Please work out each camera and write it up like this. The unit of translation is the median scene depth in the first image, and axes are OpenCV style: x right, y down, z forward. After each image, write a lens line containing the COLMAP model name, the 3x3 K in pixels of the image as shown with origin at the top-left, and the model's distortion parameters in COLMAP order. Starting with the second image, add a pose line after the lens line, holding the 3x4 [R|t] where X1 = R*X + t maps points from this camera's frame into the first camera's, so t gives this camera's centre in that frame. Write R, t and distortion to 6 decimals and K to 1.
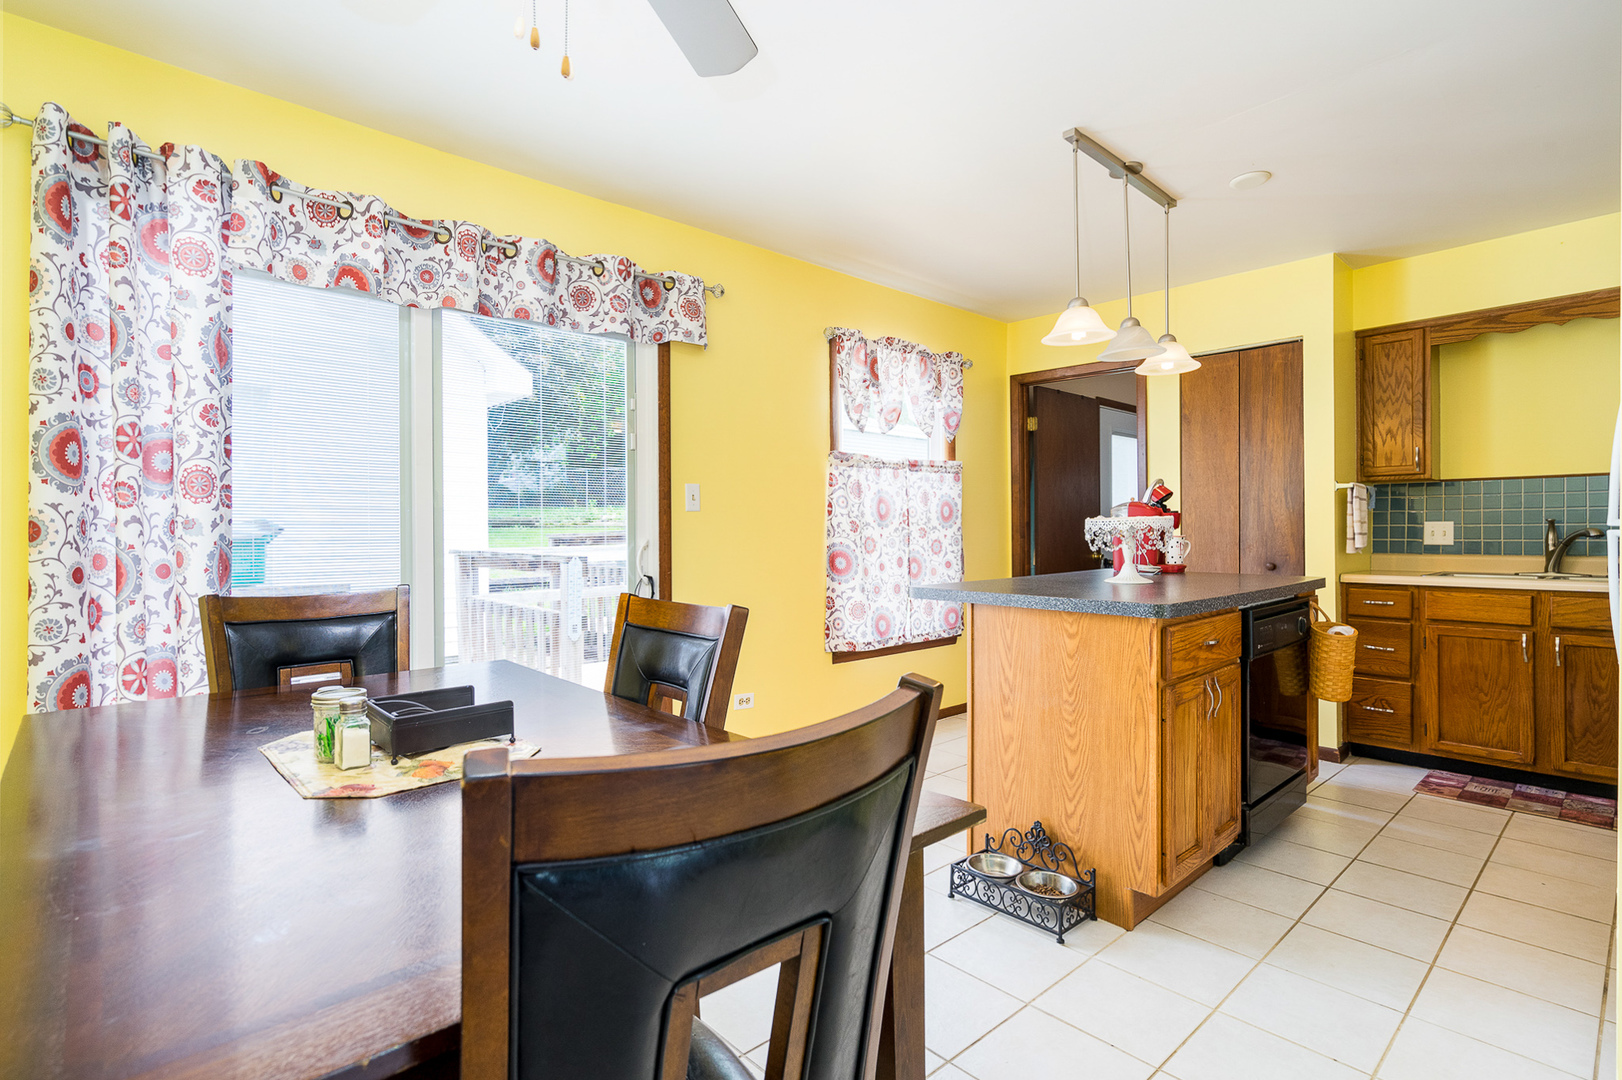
lens RADIAL K [[772.1, 0, 810.1], [0, 772.1, 529.0], [0, 0, 1]] dist [0.003620, -0.001268]
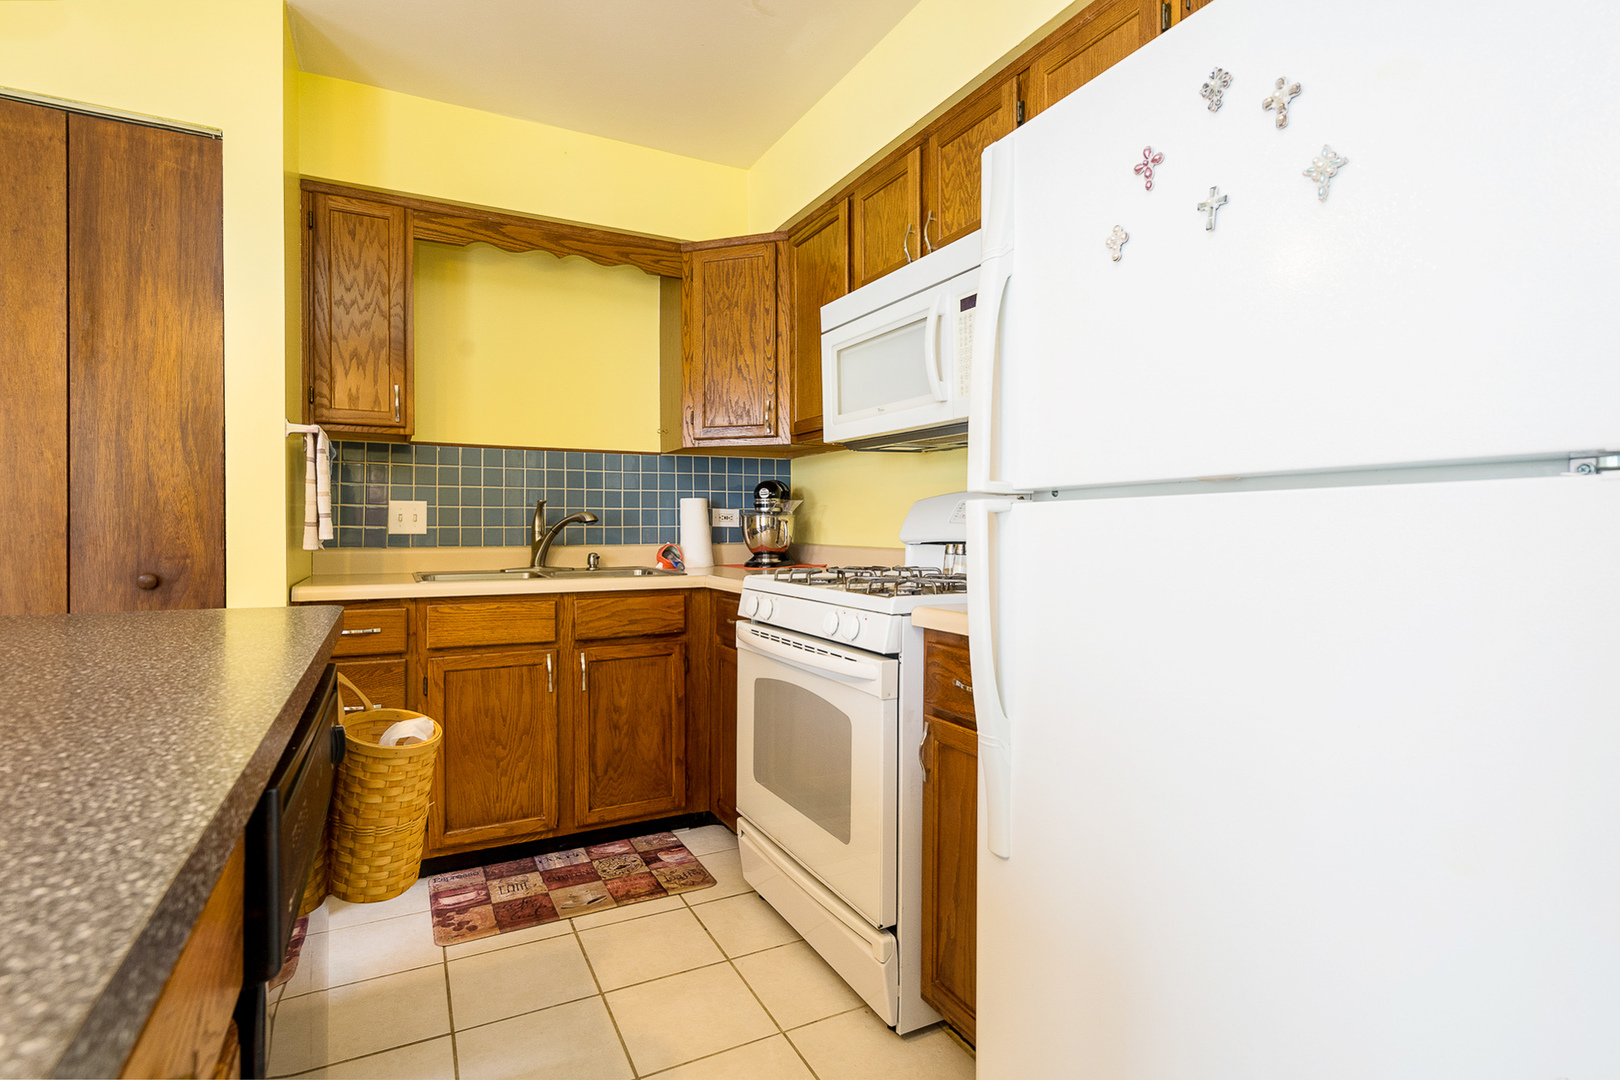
lens RADIAL K [[771.1, 0, 823.5], [0, 771.1, 532.6], [0, 0, 1]] dist [0.003620, -0.001268]
pose [[0.240614, -0.005948, 0.970603, 0.250121], [-0.009978, 0.999913, 0.008601, 0.010434], [-0.970570, -0.011754, 0.240534, 0.519935]]
